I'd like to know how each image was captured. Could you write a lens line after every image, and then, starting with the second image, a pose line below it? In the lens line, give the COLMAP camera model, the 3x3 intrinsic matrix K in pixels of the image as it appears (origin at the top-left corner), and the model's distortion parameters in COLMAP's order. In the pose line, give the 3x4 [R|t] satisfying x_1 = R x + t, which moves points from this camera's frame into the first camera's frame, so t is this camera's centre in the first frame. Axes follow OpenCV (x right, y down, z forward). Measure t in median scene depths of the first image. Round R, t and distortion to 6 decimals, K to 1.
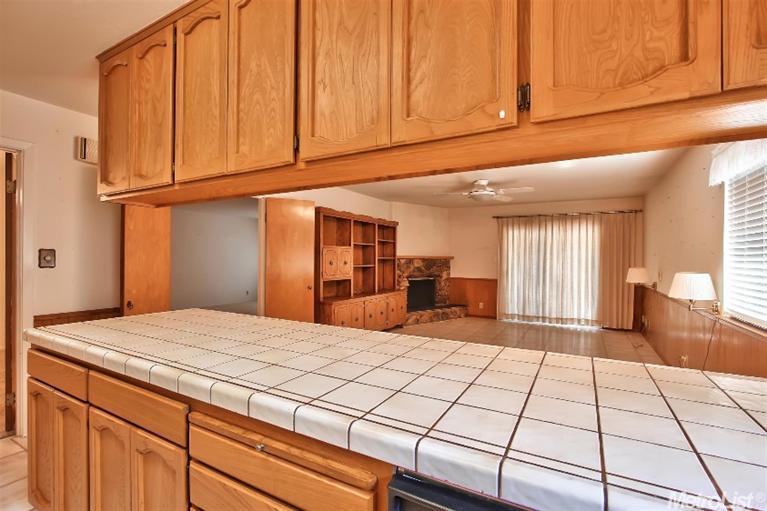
lens RADIAL K [[356.6, 0, 379.4], [0, 356.6, 257.6], [0, 0, 1]] dist [-0.019606, 0.005240]
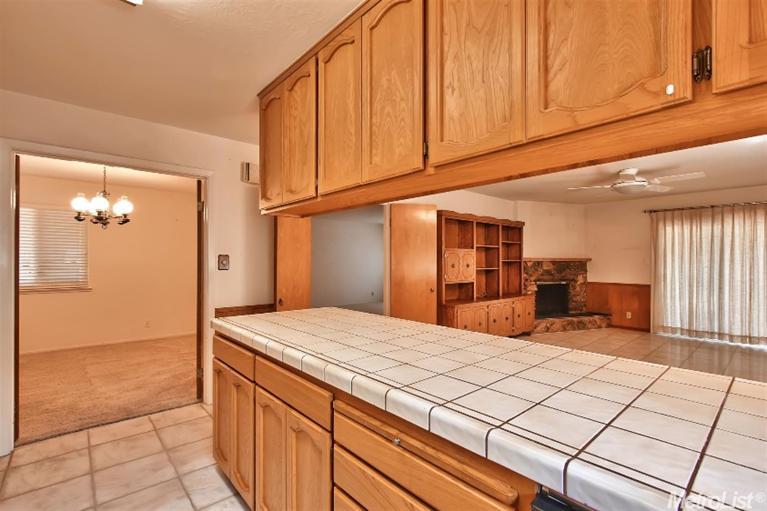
lens RADIAL K [[356.6, 0, 374.7], [0, 356.6, 257.9], [0, 0, 1]] dist [-0.019606, 0.005240]
pose [[0.944206, -0.008136, -0.329256, -0.016573], [0.005908, 0.999952, -0.007768, -0.000608], [0.329303, 0.005389, 0.944209, -0.006528]]
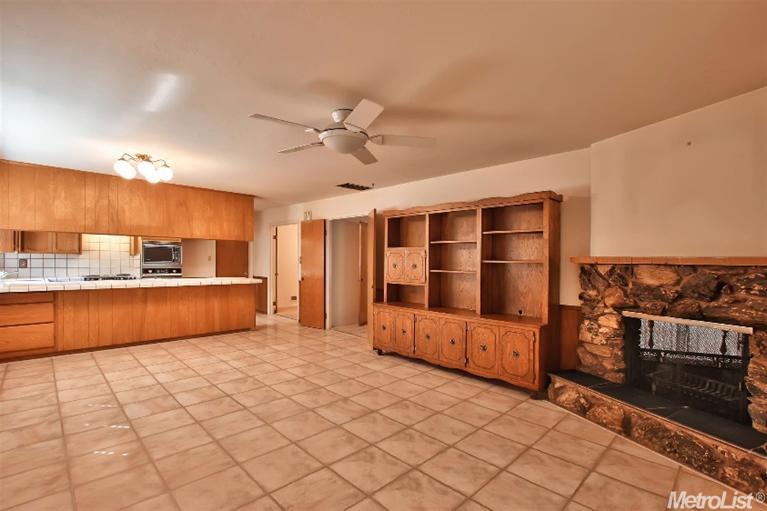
lens RADIAL K [[356.6, 0, 384.2], [0, 356.6, 261.2], [0, 0, 1]] dist [-0.019606, 0.005240]
pose [[-0.259052, -0.006944, -0.965838, 0.863349], [-0.012766, 0.999911, -0.003764, 0.007828], [0.965779, 0.011355, -0.259118, 1.312933]]
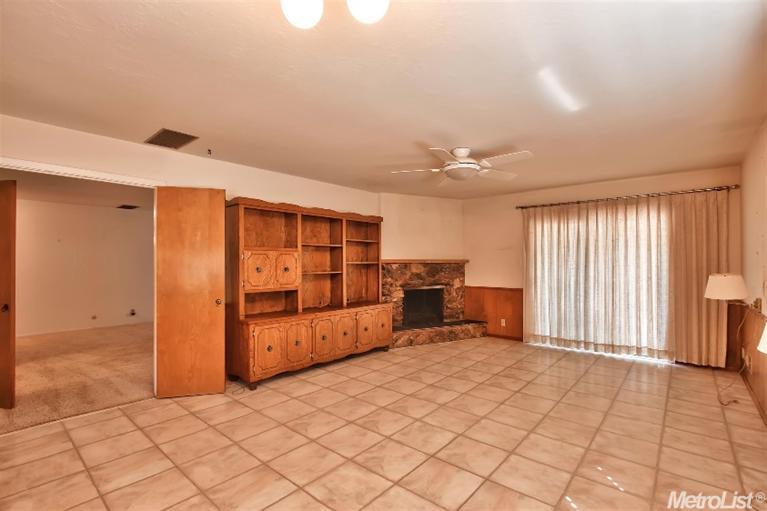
lens RADIAL K [[356.6, 0, 382.5], [0, 356.6, 257.1], [0, 0, 1]] dist [-0.019606, 0.005240]
pose [[0.982839, -0.012582, -0.184036, 0.286355], [0.010211, 0.999852, -0.013825, 0.000939], [0.184183, 0.011708, 0.982822, 0.321295]]
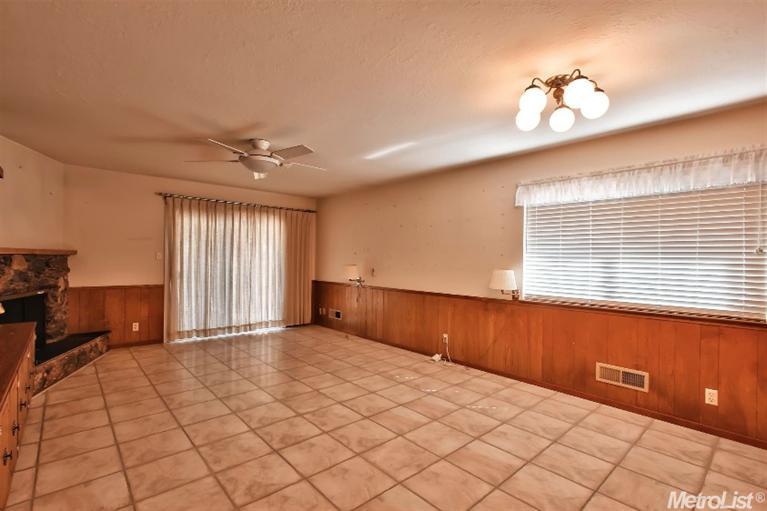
lens RADIAL K [[356.6, 0, 387.0], [0, 356.6, 260.5], [0, 0, 1]] dist [-0.019606, 0.005240]
pose [[0.300779, -0.010003, 0.953641, -0.312151], [-0.013405, 0.999802, 0.014716, -0.003002], [-0.953600, -0.017210, 0.300585, 0.619877]]
